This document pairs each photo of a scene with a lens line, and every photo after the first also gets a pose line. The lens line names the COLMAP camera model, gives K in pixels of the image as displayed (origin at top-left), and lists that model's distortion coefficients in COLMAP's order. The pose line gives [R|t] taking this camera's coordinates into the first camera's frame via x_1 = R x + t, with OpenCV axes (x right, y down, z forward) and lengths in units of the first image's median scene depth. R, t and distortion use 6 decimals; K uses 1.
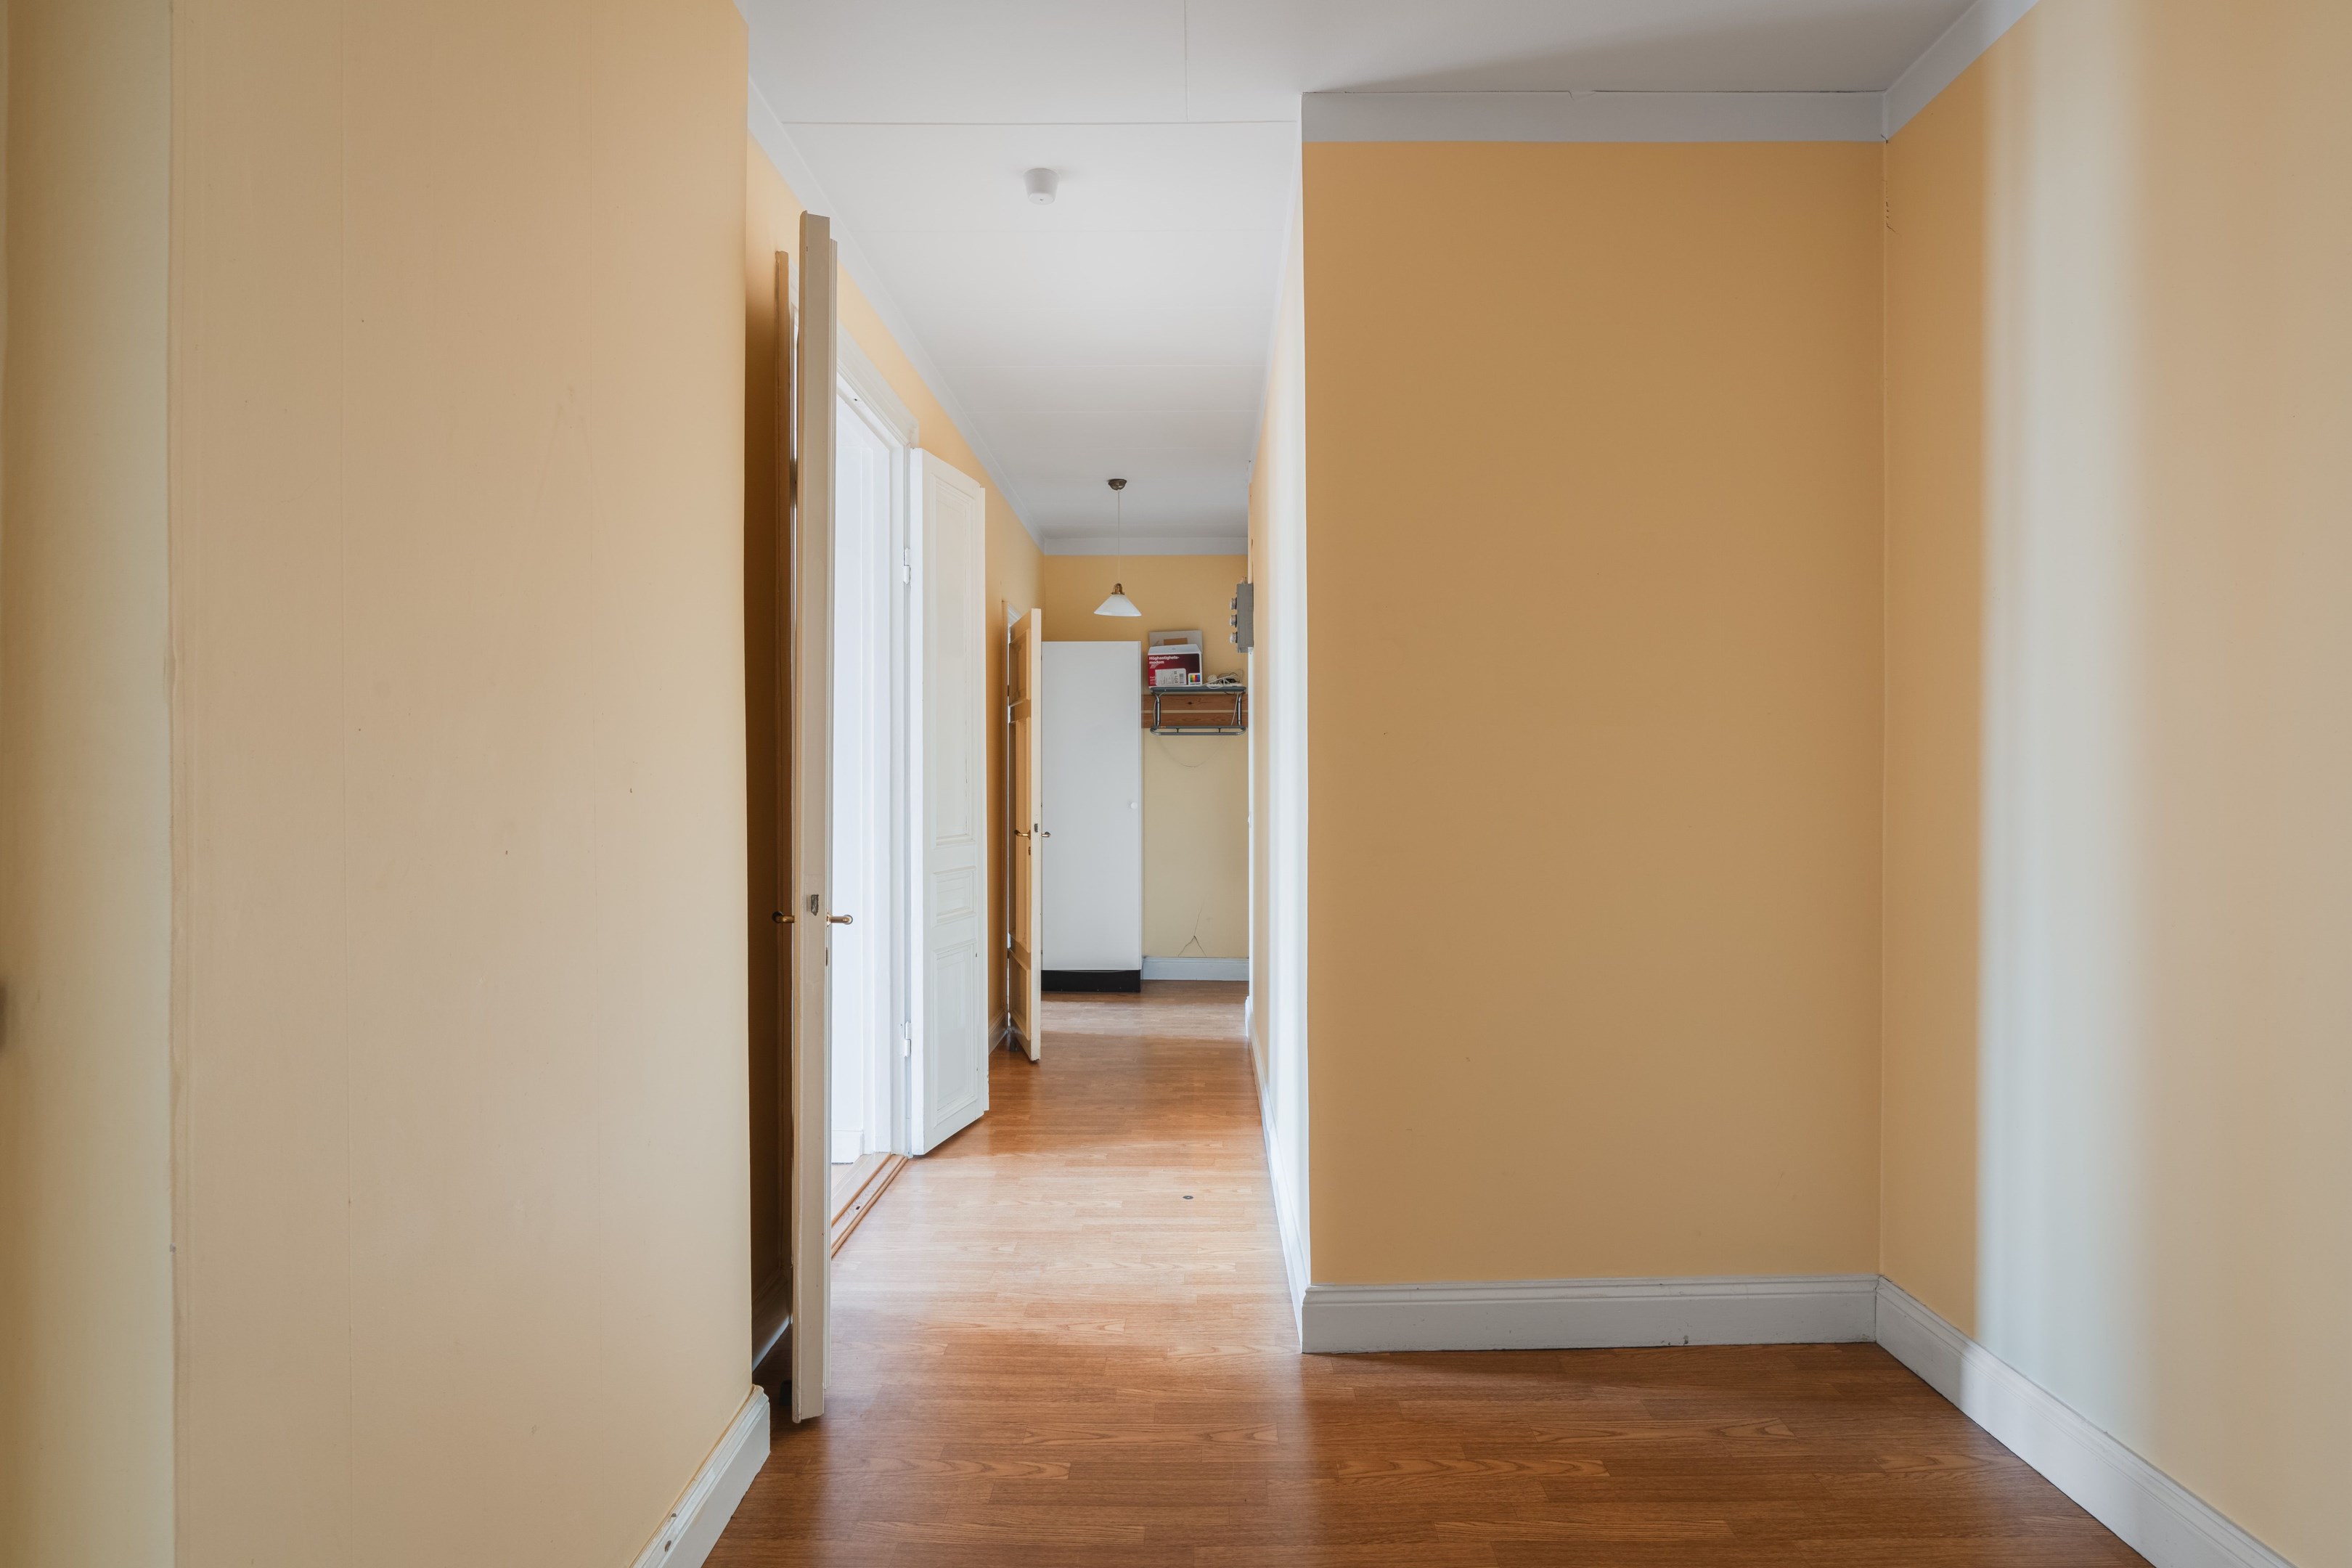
lens RADIAL K [[1287.4, 0, 1175.9], [0, 1287.4, 780.1], [0, 0, 1]] dist [0.001418, 0.002468]
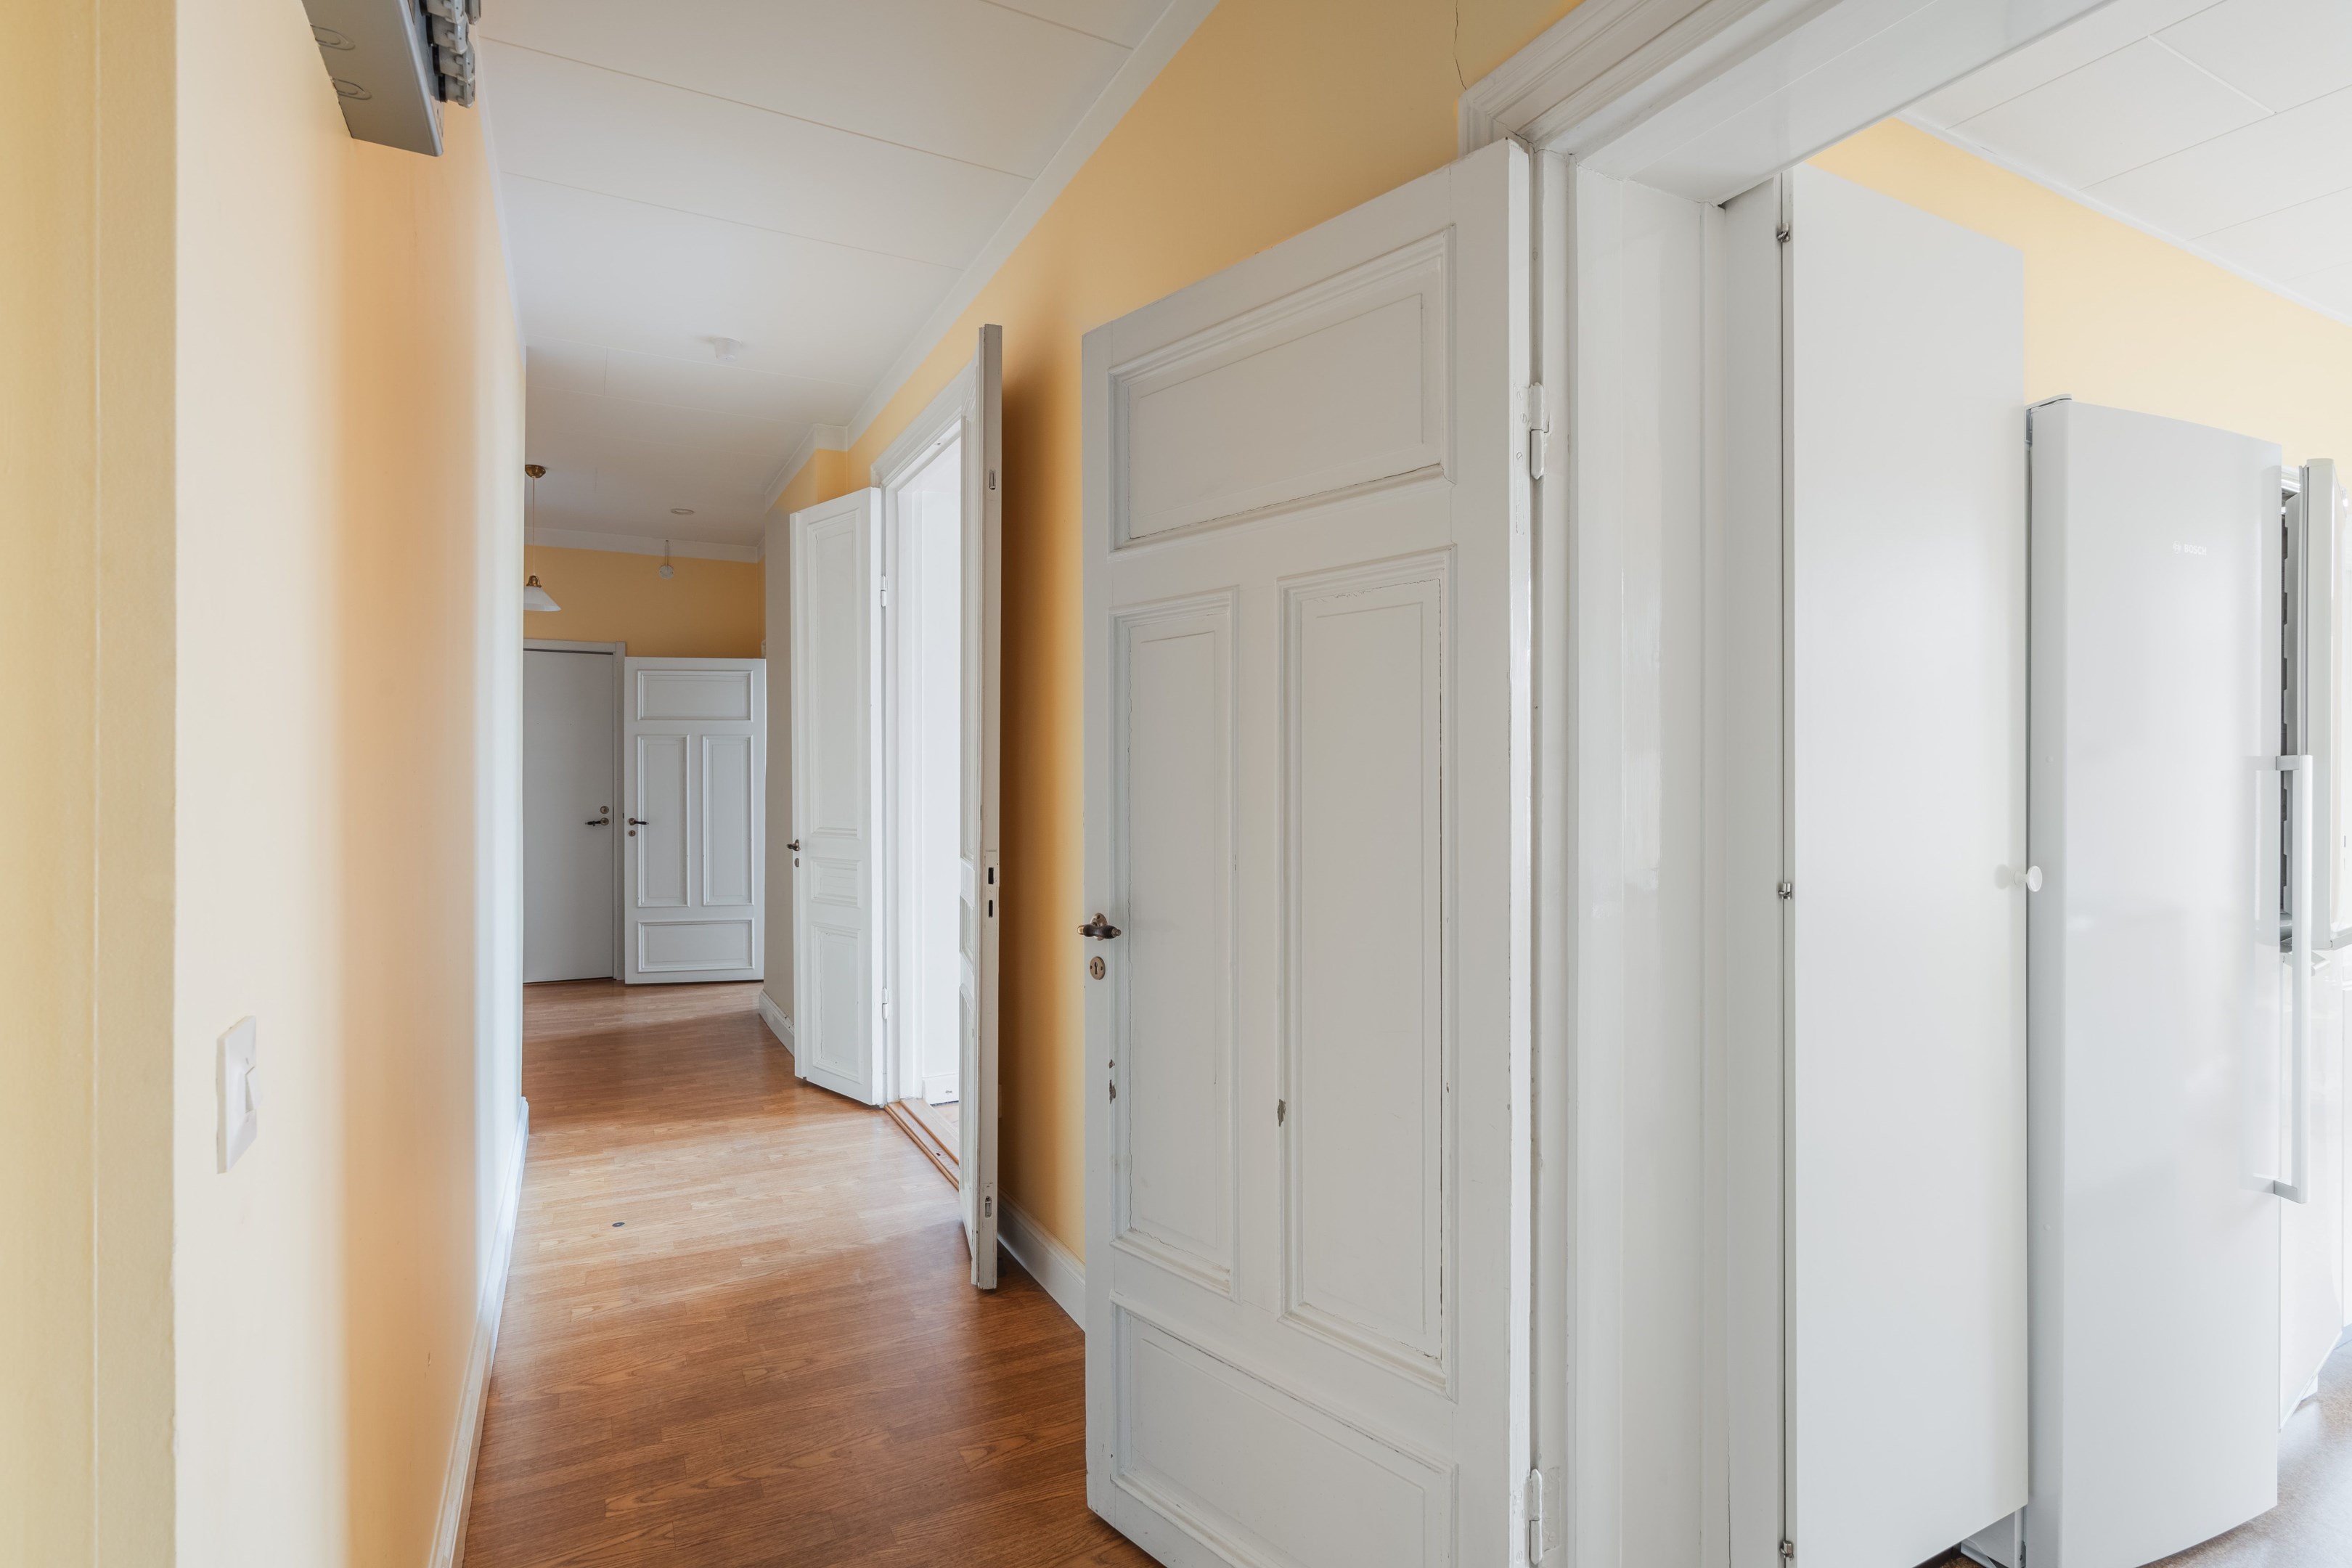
lens RADIAL K [[1176.8, 0, 1171.2], [0, 1176.8, 790.1], [0, 0, 1]] dist [-0.006407, 0.002181]
pose [[-0.884473, 0.005794, -0.466555, 0.053252], [-0.000438, 0.999912, 0.013249, -0.001185], [0.466590, 0.011923, -0.884393, 2.042312]]
